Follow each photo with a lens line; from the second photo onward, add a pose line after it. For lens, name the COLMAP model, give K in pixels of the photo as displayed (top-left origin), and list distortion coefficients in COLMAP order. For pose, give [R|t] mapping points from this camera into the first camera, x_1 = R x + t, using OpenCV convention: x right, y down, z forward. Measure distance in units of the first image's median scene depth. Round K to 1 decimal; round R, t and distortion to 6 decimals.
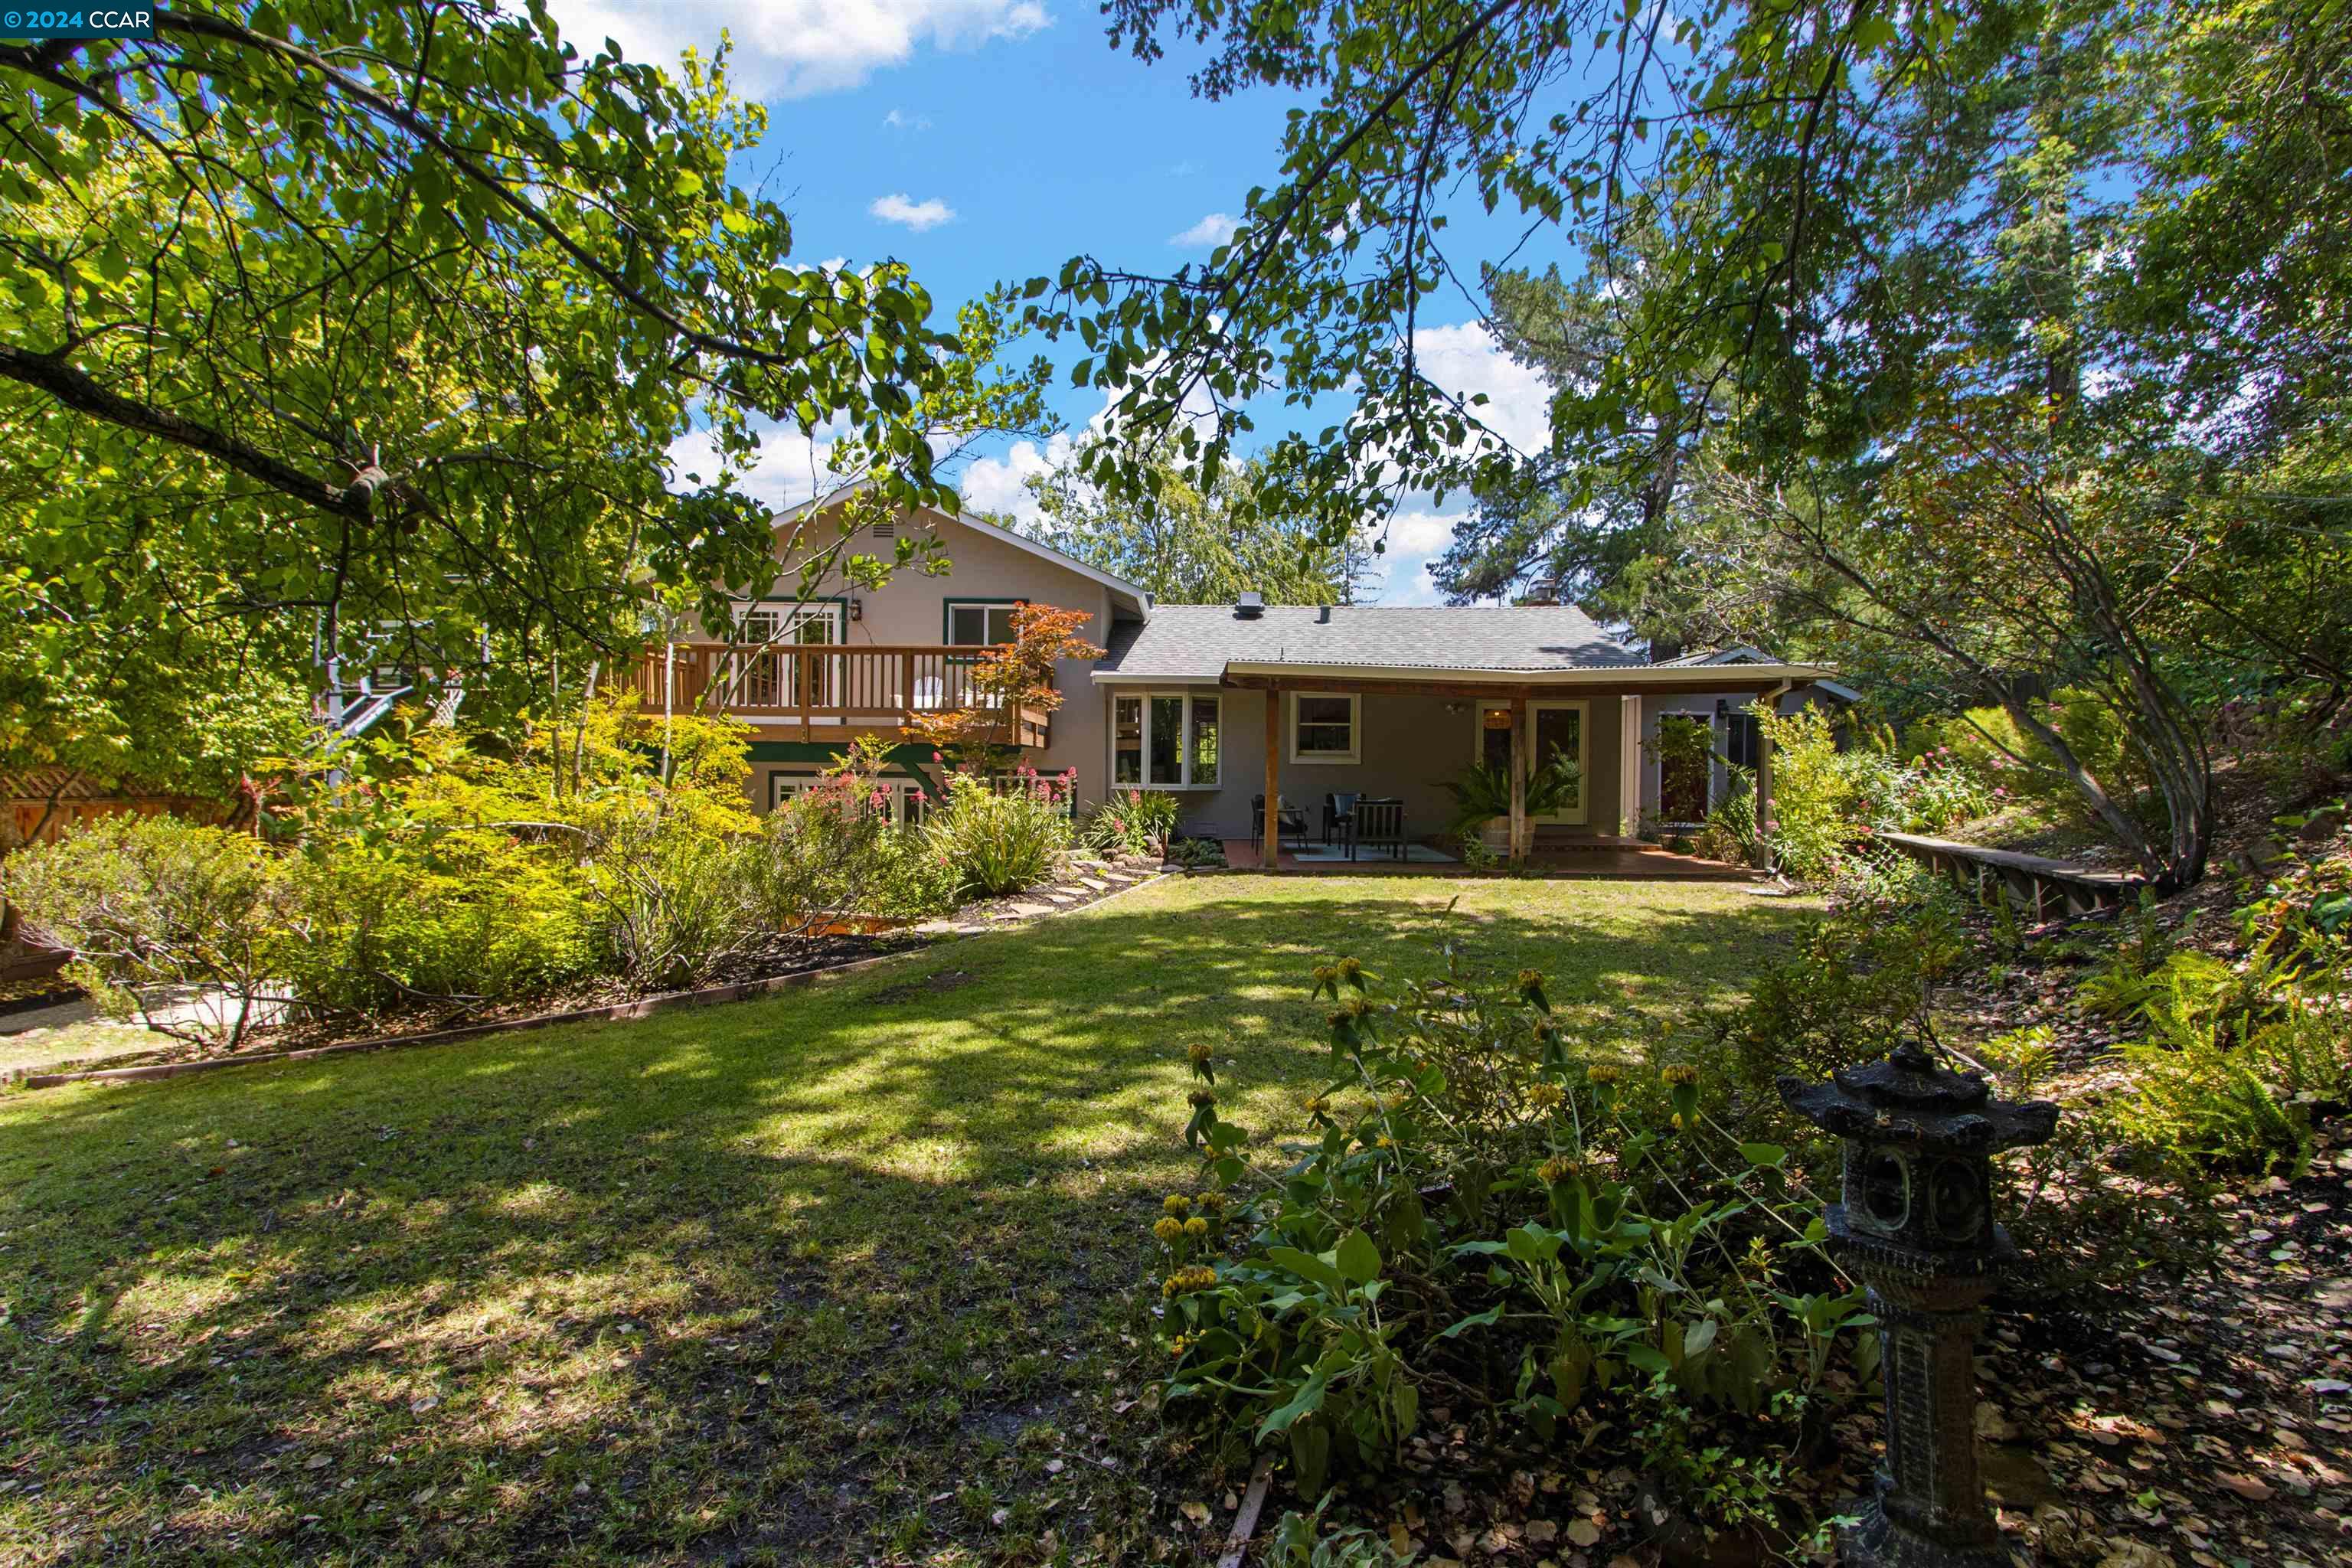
lens RADIAL K [[1077.2, 0, 1182.5], [0, 1077.2, 785.0], [0, 0, 1]] dist [0.005206, 0.000348]
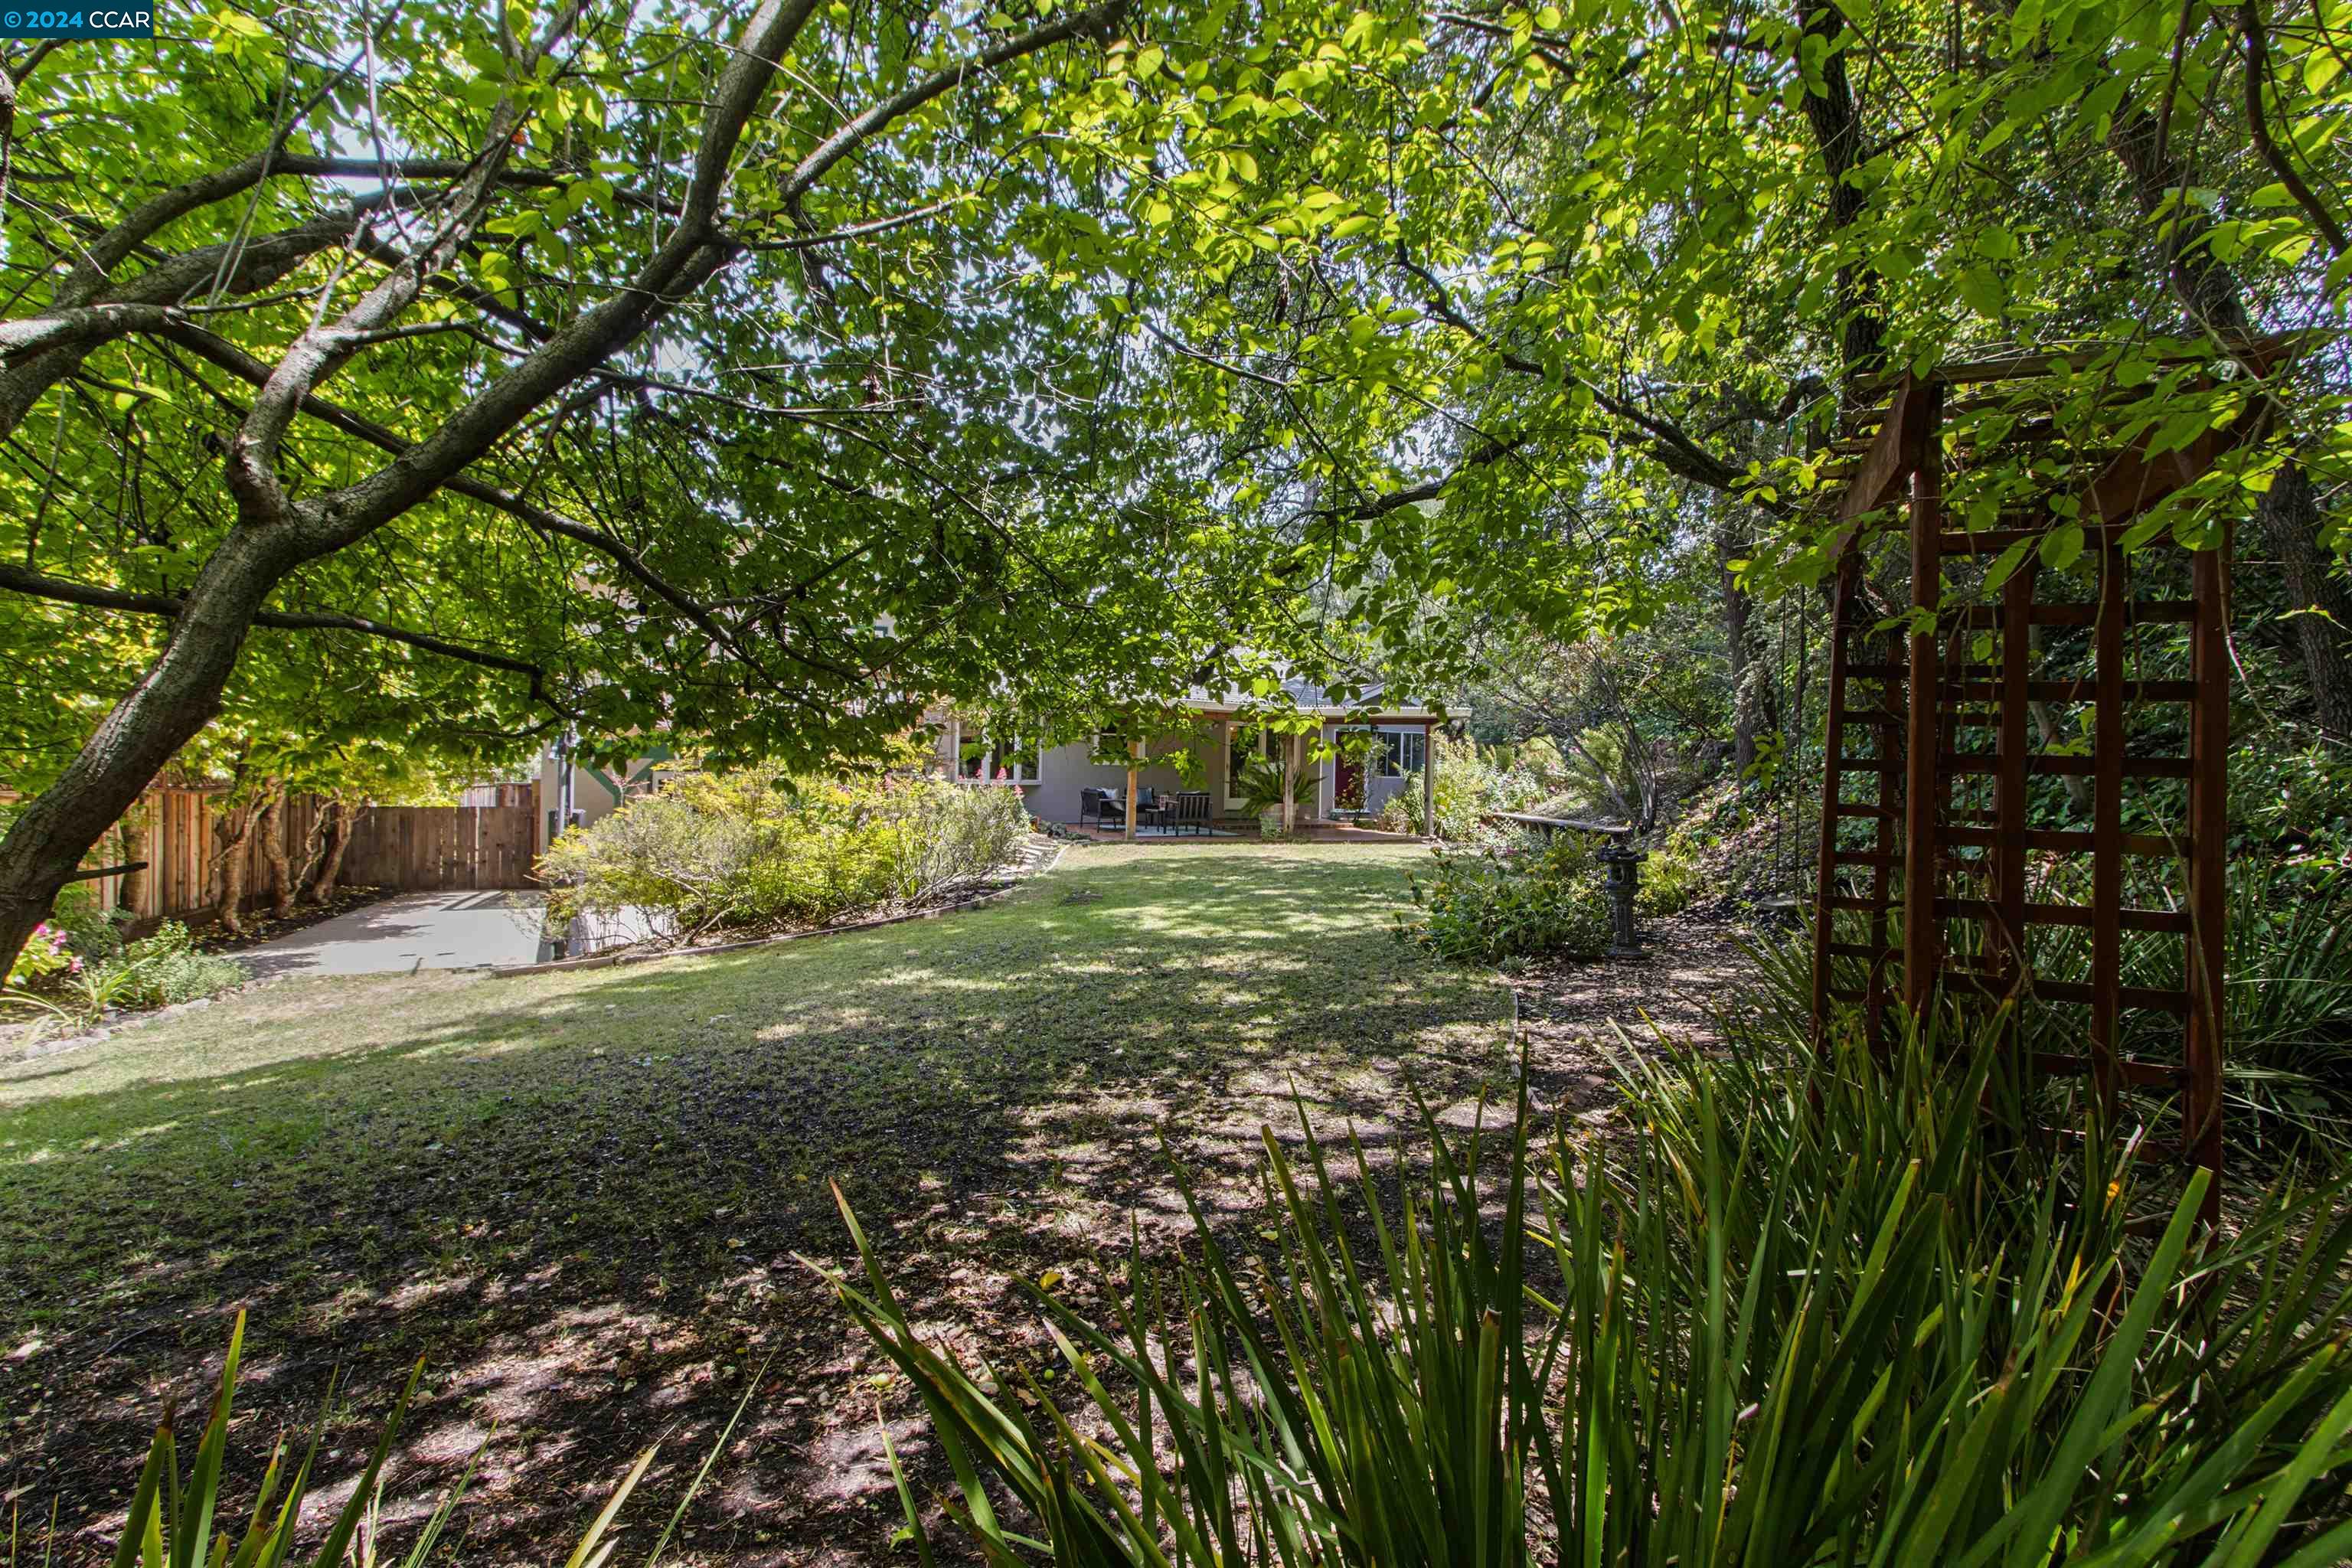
lens RADIAL K [[1077.2, 0, 1182.5], [0, 1077.2, 785.0], [0, 0, 1]] dist [0.005206, 0.000348]
pose [[0.935304, 0.002065, 0.353839, -0.415606], [-0.004378, 0.999974, 0.005736, -0.005069], [-0.353818, -0.006914, 0.935289, -0.405699]]
